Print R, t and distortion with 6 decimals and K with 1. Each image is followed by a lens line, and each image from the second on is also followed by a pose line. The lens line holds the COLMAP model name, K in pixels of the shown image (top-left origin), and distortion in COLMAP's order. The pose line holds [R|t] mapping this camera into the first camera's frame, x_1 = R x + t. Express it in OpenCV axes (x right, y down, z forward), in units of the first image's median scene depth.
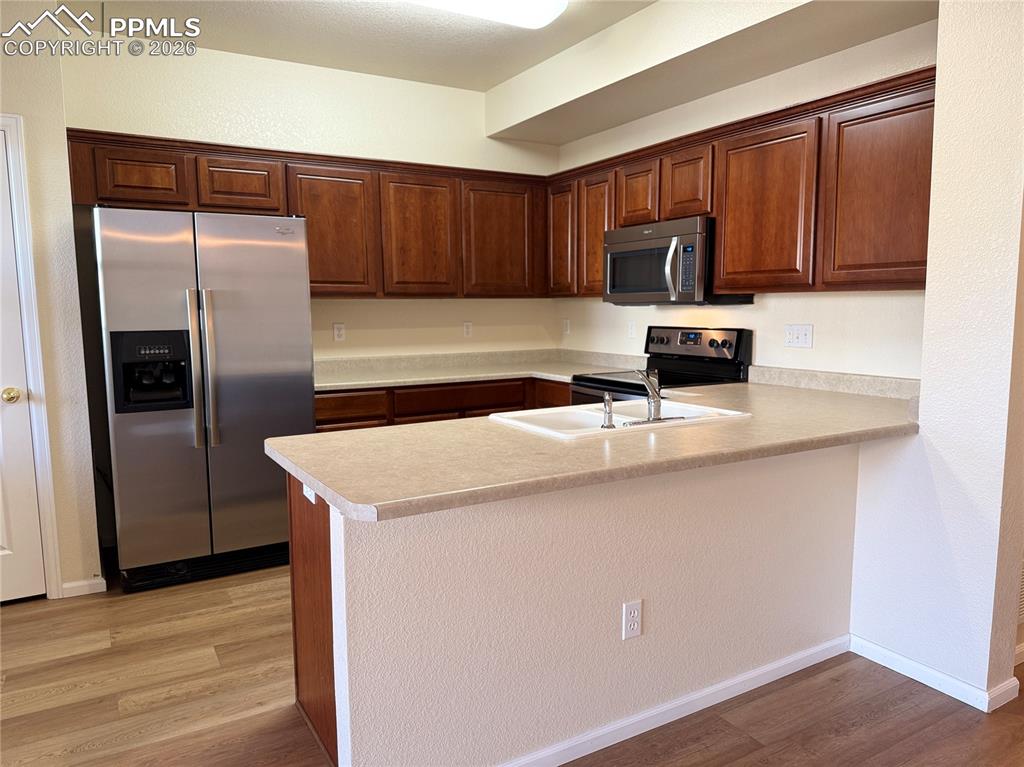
lens RADIAL K [[722.1, 0, 512.0], [0, 722.1, 383.5], [0, 0, 1]] dist [0.126934, -0.190459]
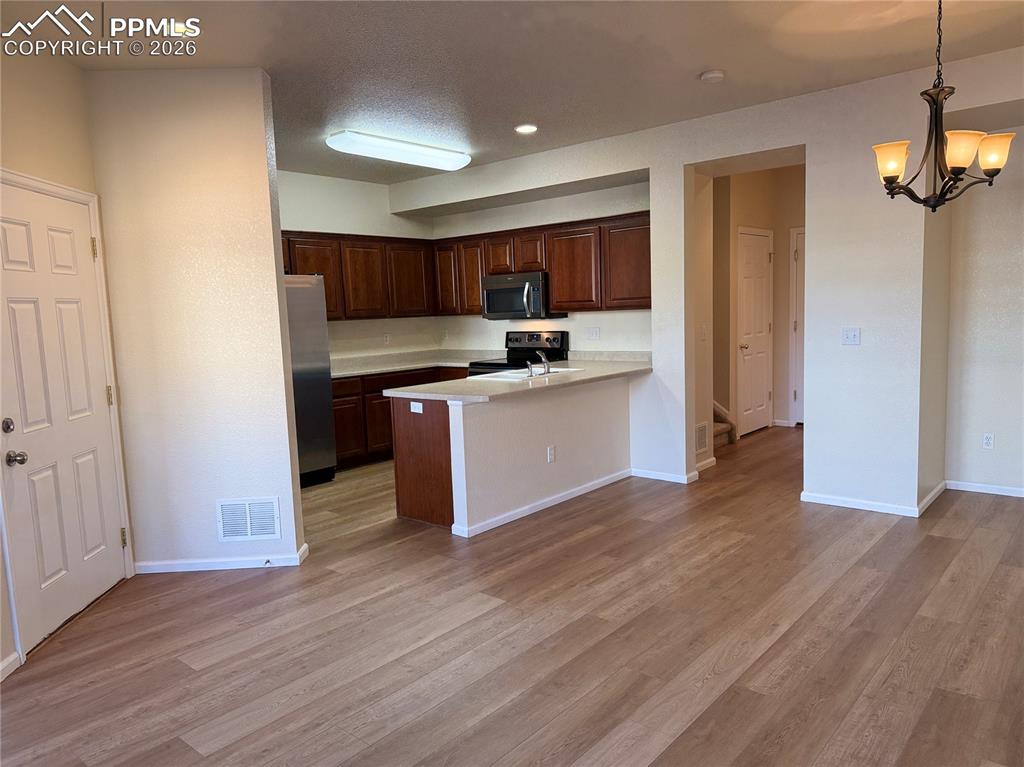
lens RADIAL K [[717.7, 0, 512.0], [0, 717.7, 383.5], [0, 0, 1]] dist [0.067846, -0.073890]
pose [[0.944803, -0.061279, 0.321858, -0.394473], [0.065714, 0.997834, -0.002922, 0.053058], [-0.320982, 0.023911, 0.946783, -0.662287]]
